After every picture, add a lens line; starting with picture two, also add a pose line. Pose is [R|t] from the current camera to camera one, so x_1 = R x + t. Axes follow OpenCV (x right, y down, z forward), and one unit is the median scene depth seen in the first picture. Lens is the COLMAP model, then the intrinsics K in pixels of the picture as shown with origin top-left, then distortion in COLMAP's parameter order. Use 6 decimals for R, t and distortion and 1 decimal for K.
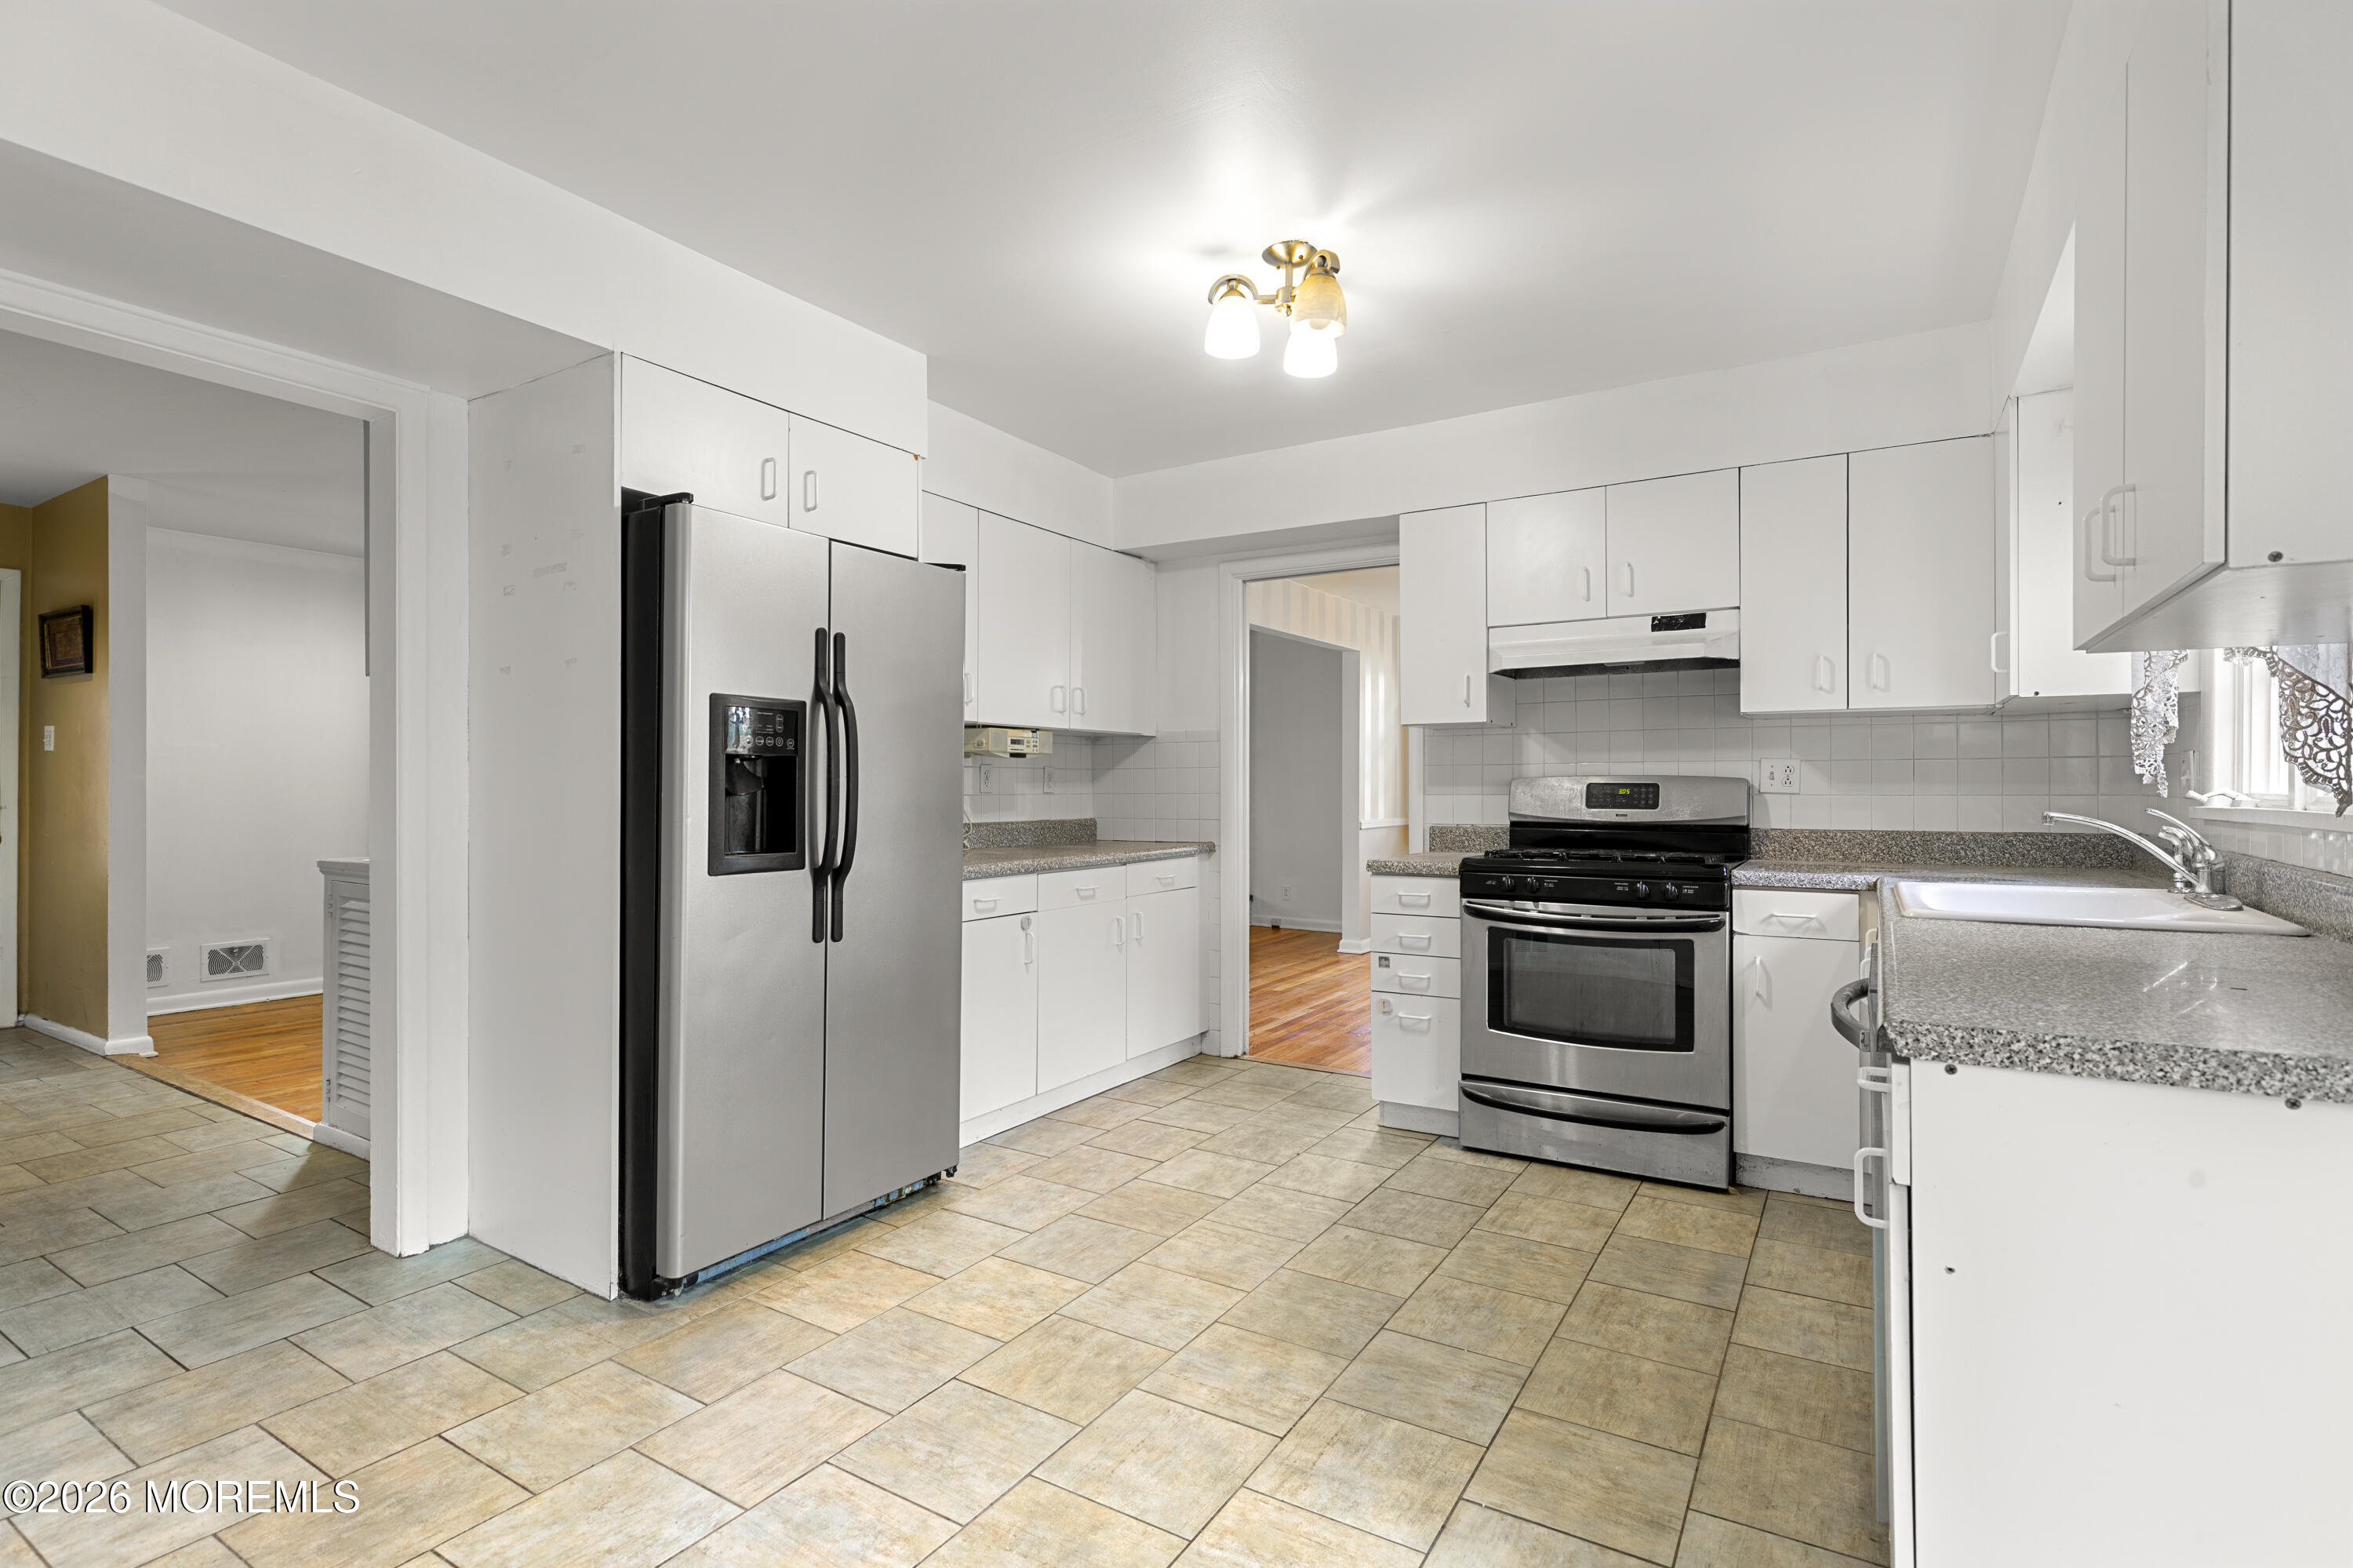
lens RADIAL K [[1123.2, 0, 1172.1], [0, 1123.2, 777.1], [0, 0, 1]] dist [0.000015, 0.000013]
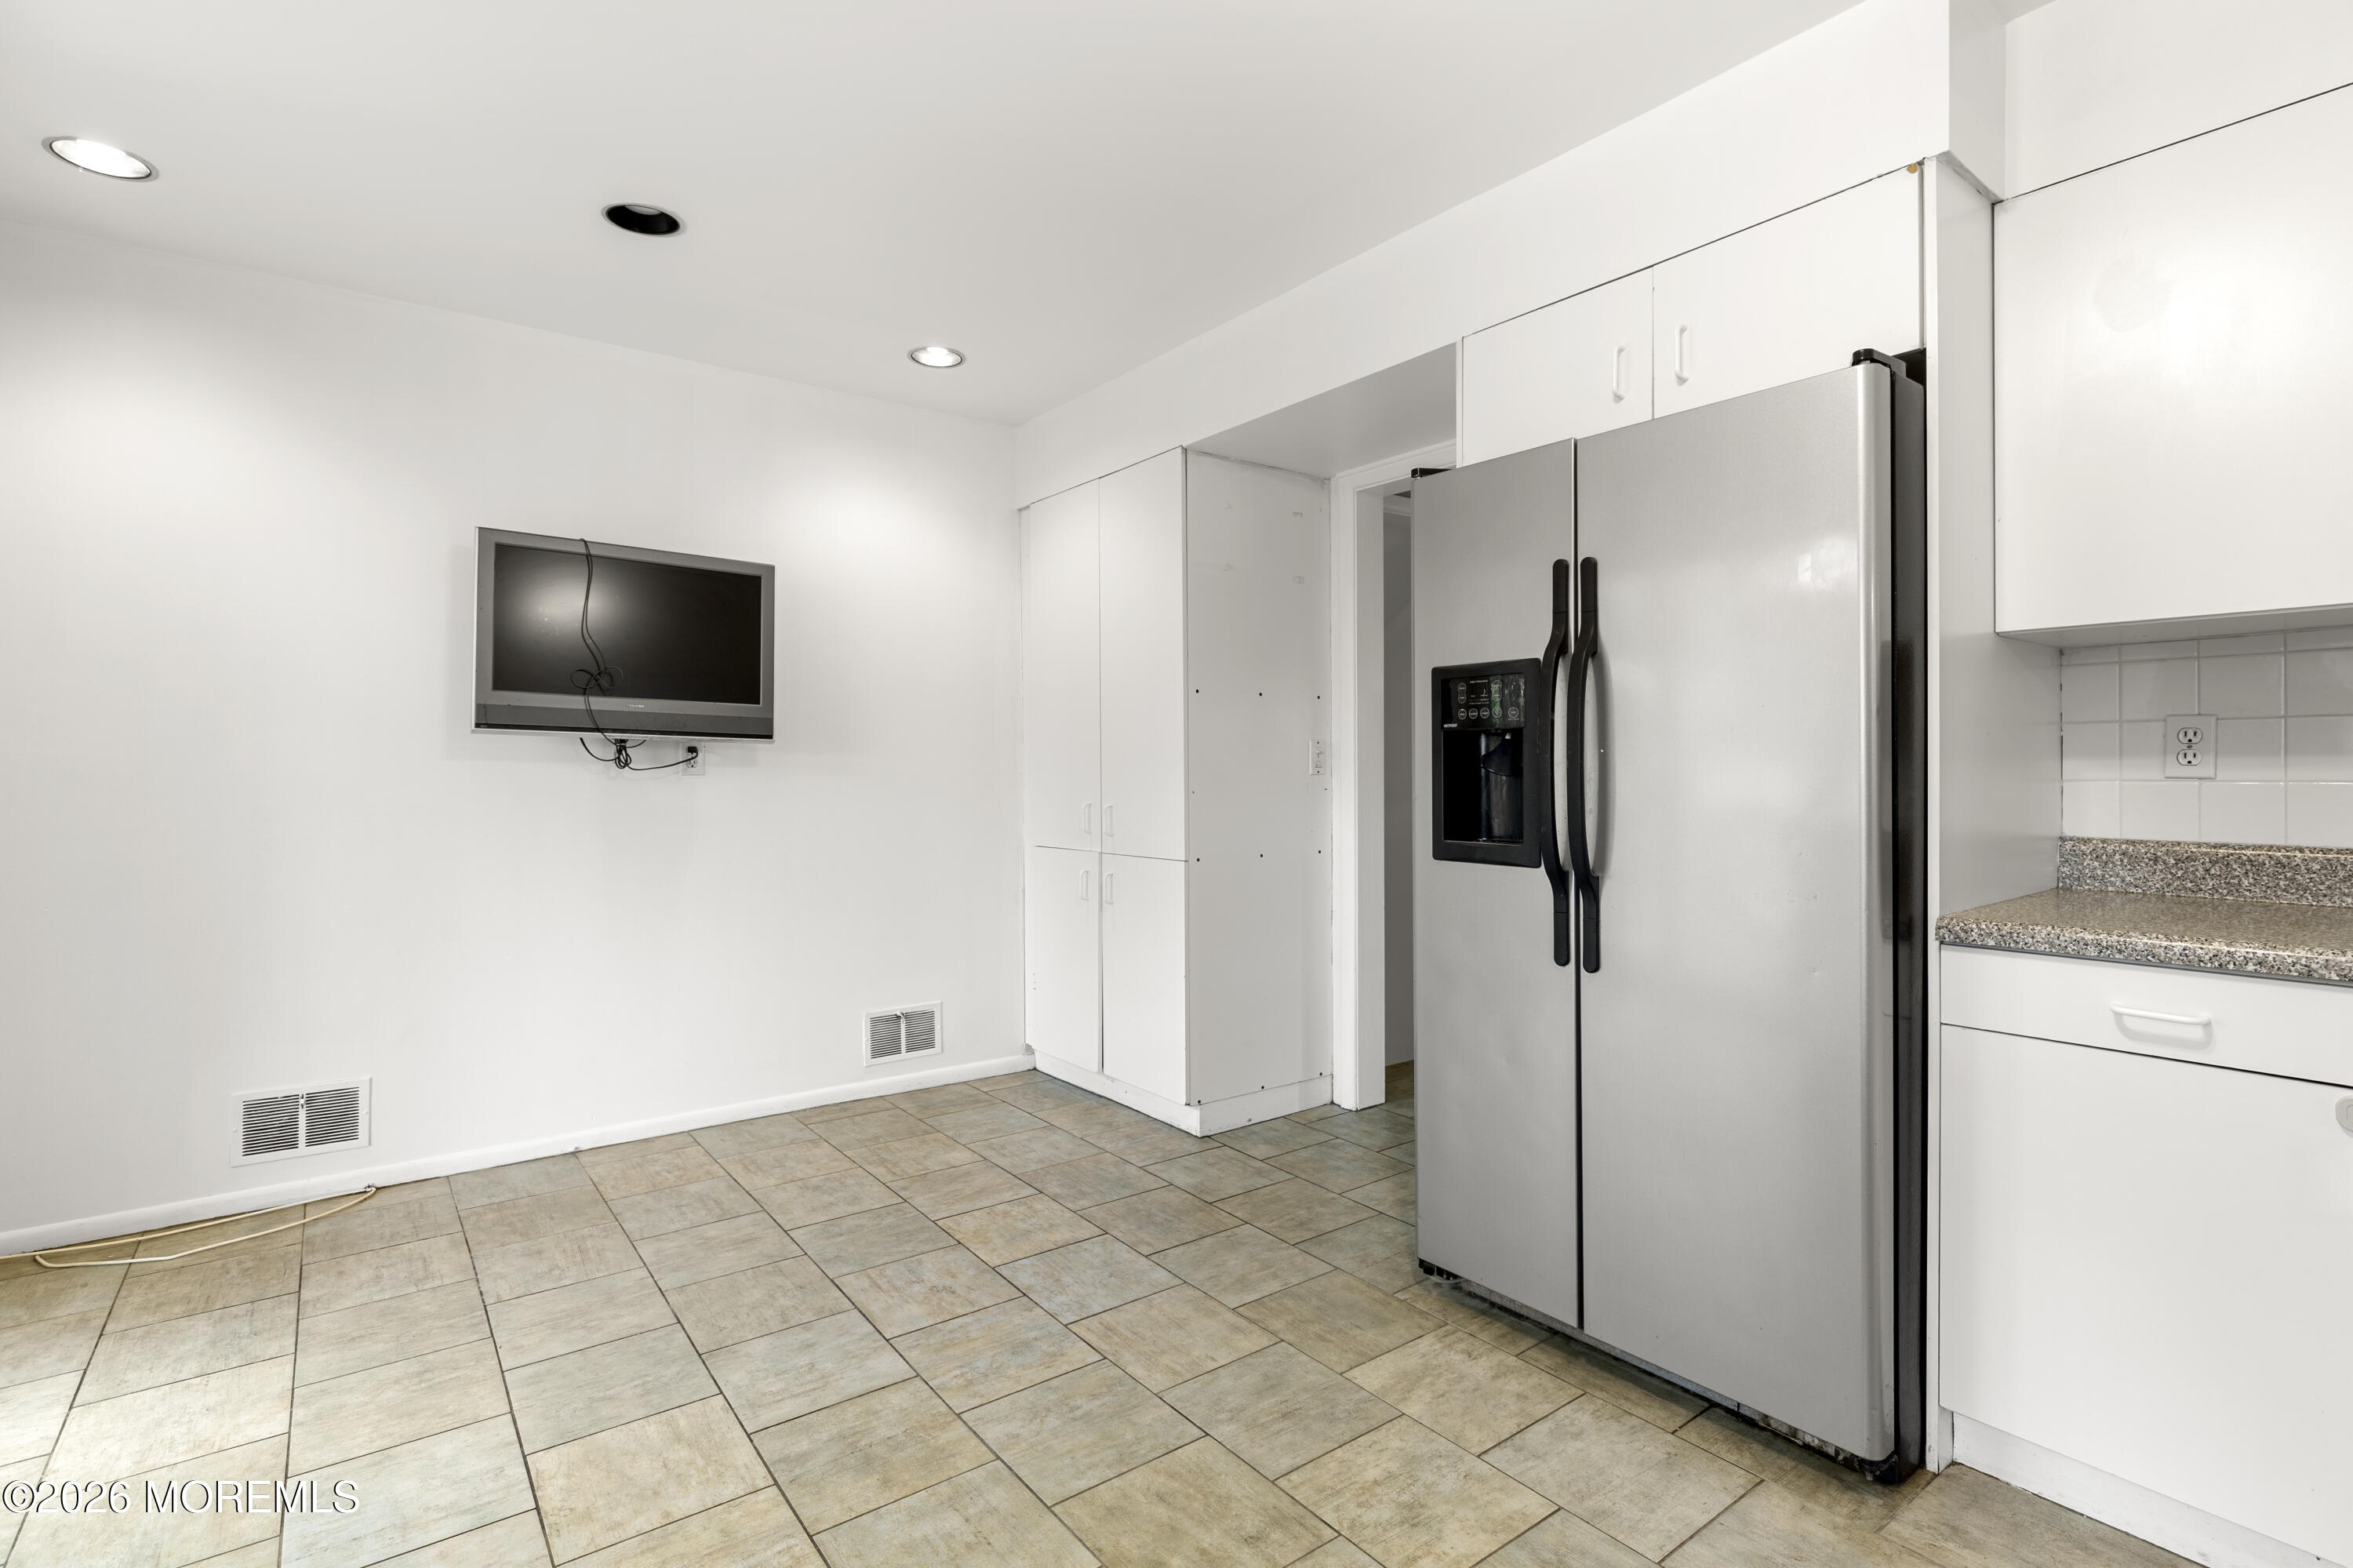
lens RADIAL K [[1123.2, 0, 1172.1], [0, 1123.2, 777.1], [0, 0, 1]] dist [0.000015, 0.000013]
pose [[-0.365350, 0.006628, -0.930846, 0.528701], [0.011107, 0.999935, 0.002761, 0.012362], [0.930804, -0.009330, -0.365400, 1.083444]]
